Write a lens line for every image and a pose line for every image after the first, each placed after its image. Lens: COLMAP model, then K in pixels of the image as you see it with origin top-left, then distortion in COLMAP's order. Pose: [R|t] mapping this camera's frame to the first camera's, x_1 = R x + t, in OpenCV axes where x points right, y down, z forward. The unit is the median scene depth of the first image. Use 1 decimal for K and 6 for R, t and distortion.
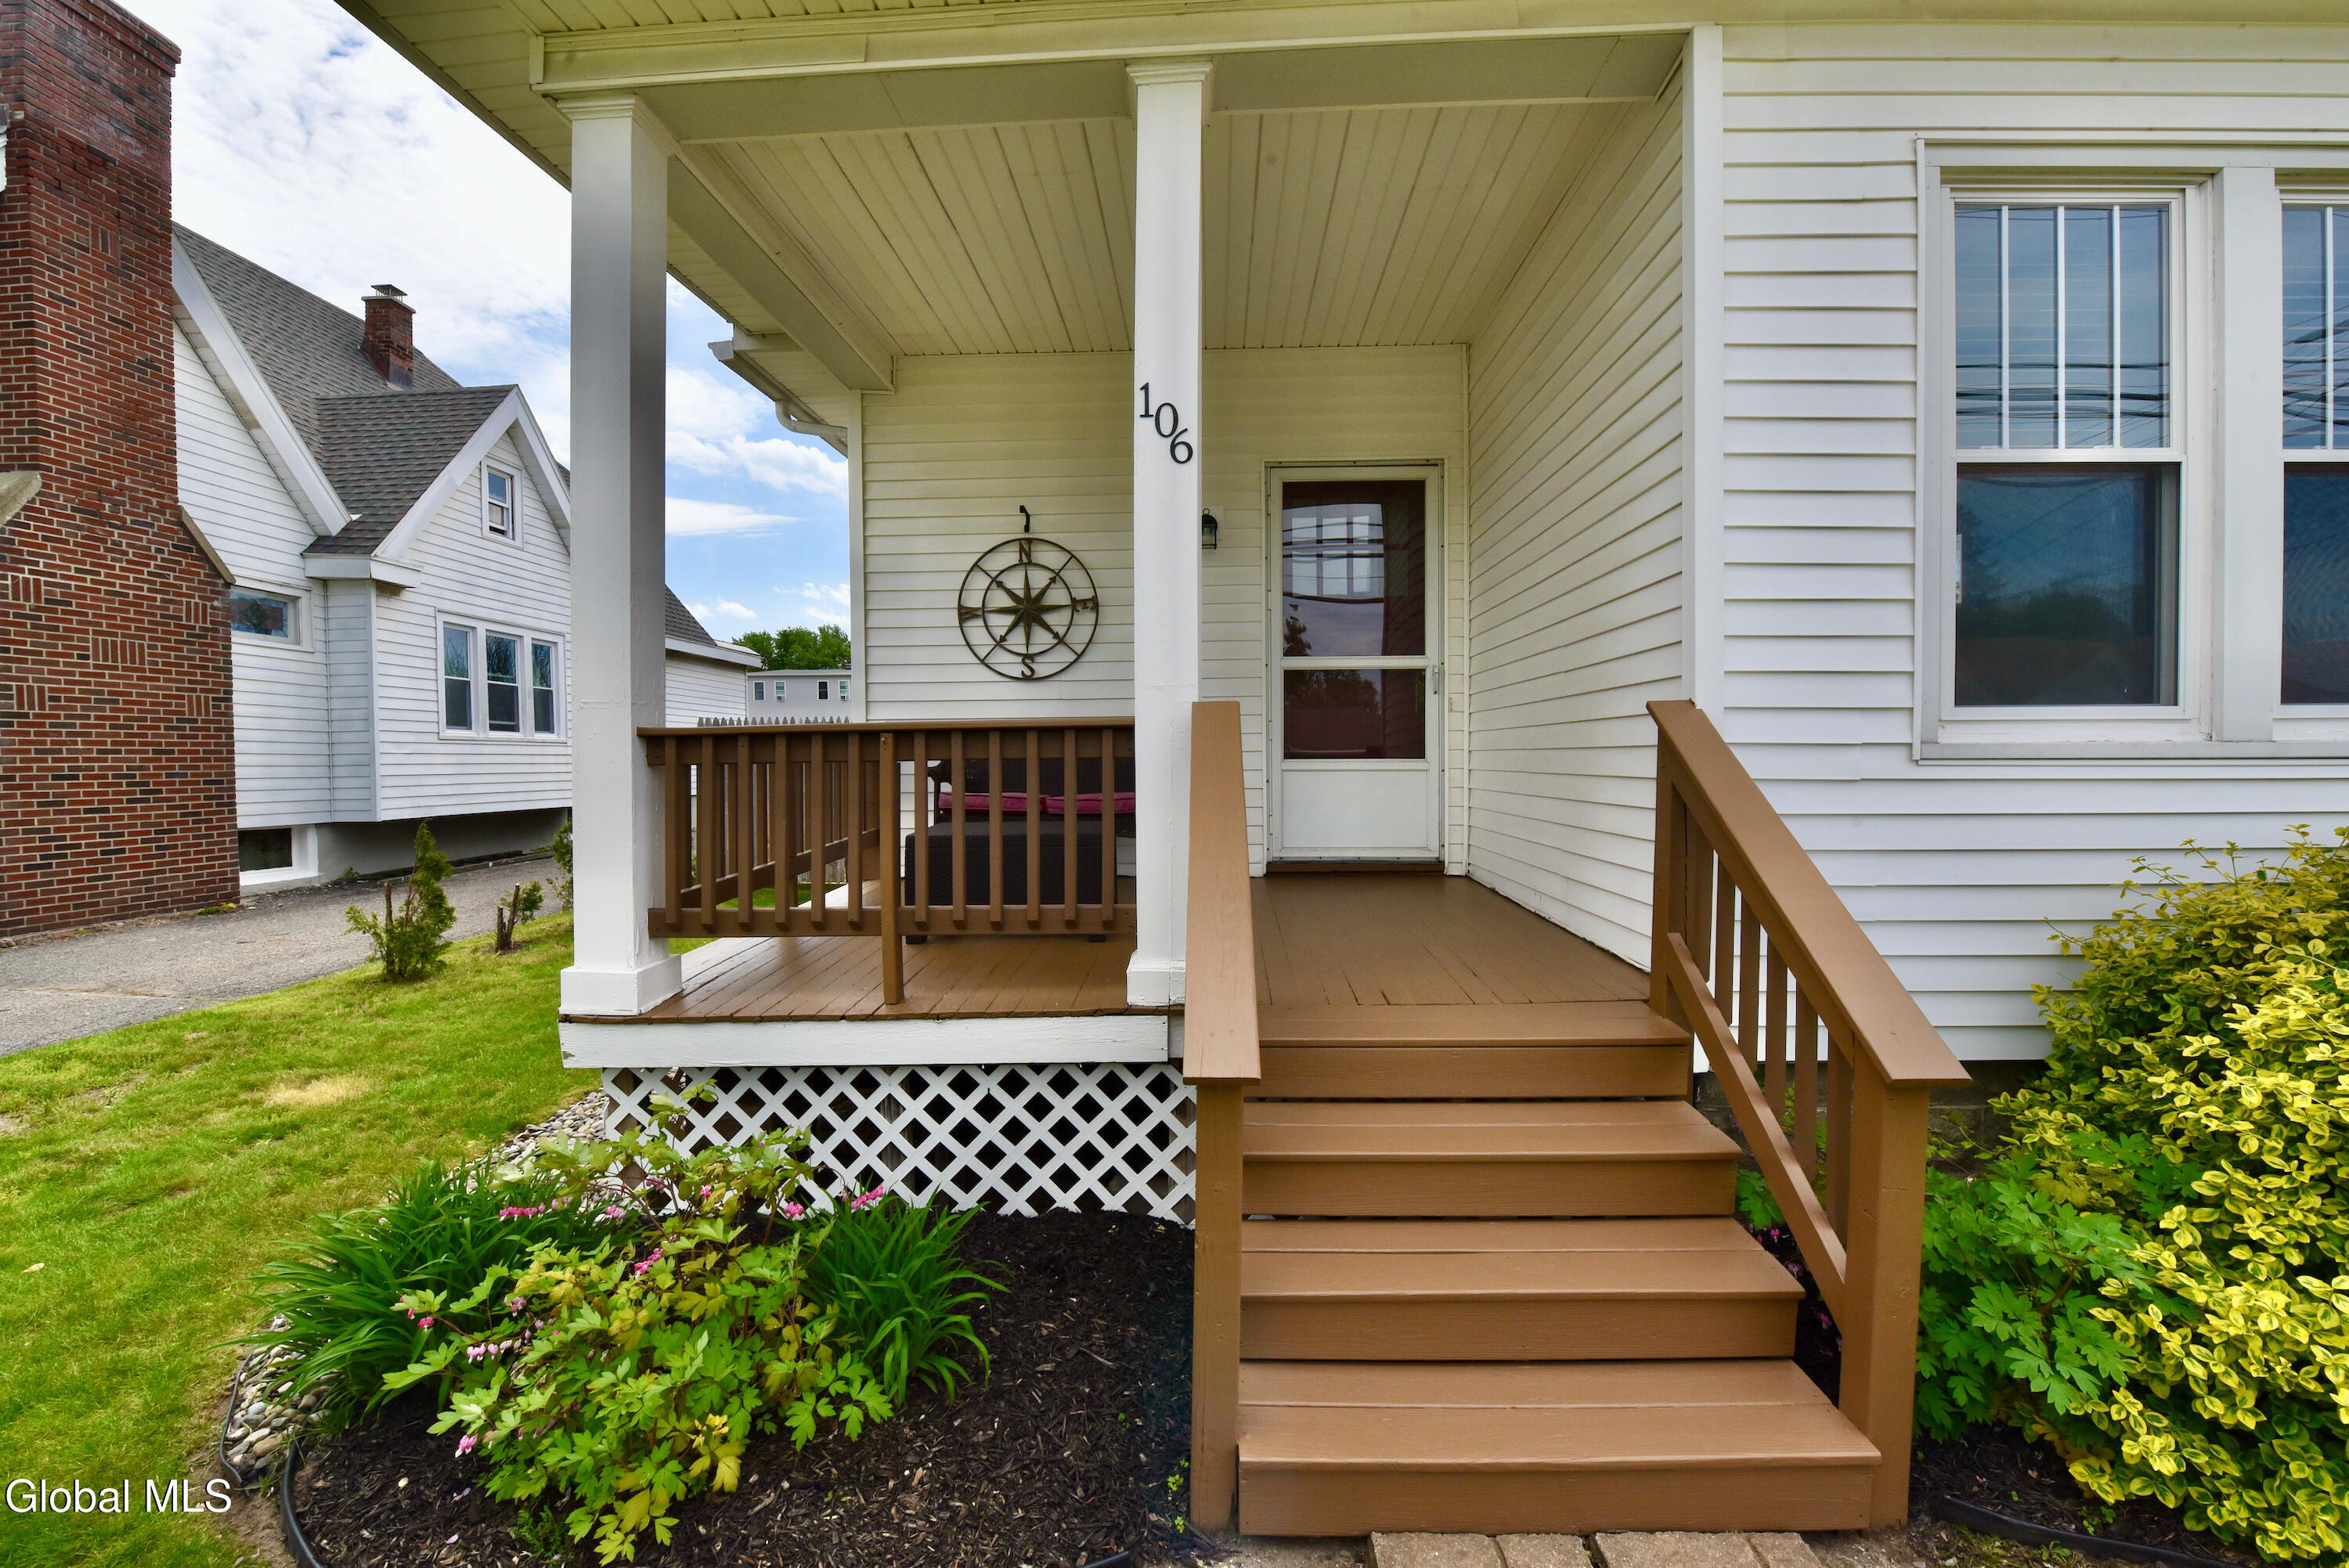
lens RADIAL K [[1015.8, 0, 1174.5], [0, 1015.8, 784.0], [0, 0, 1]] dist [-0.017722, -0.000129]
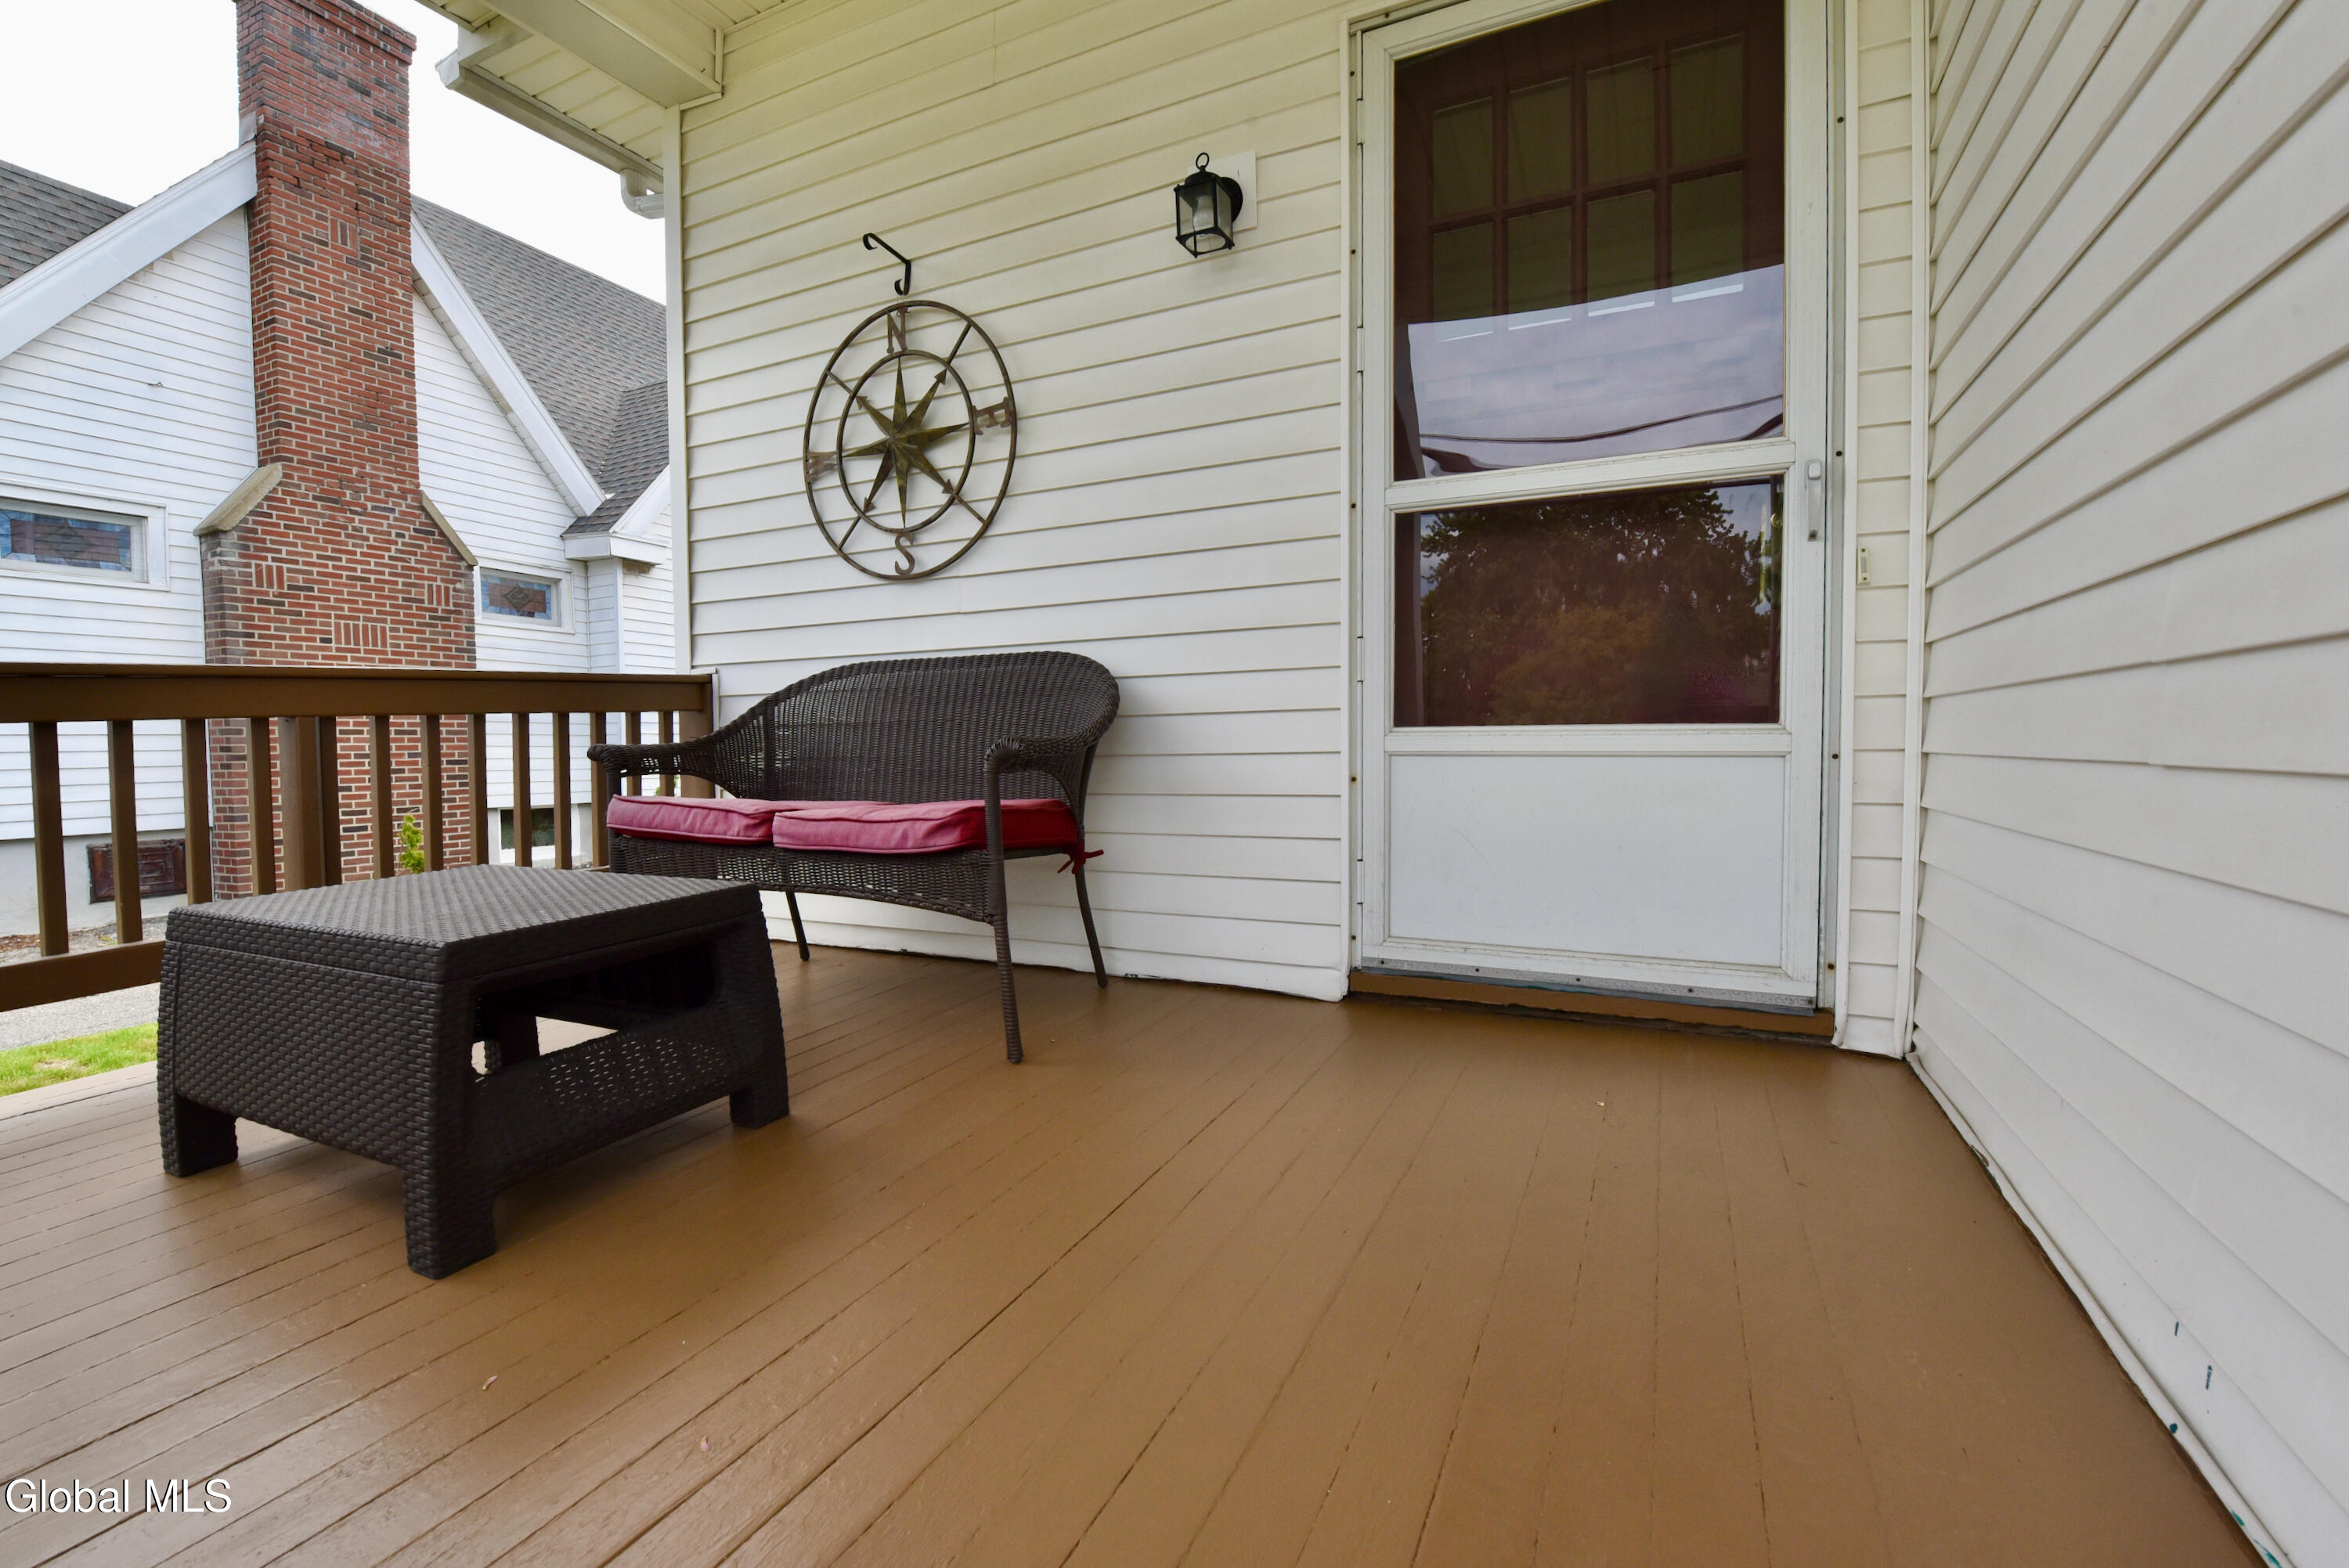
lens RADIAL K [[1015.8, 0, 1174.5], [0, 1015.8, 784.0], [0, 0, 1]] dist [-0.017722, -0.000129]
pose [[0.912990, 0.015543, -0.407685, 0.139690], [-0.008783, 0.999791, 0.018448, -0.005583], [0.407887, -0.013262, 0.912936, 0.411461]]
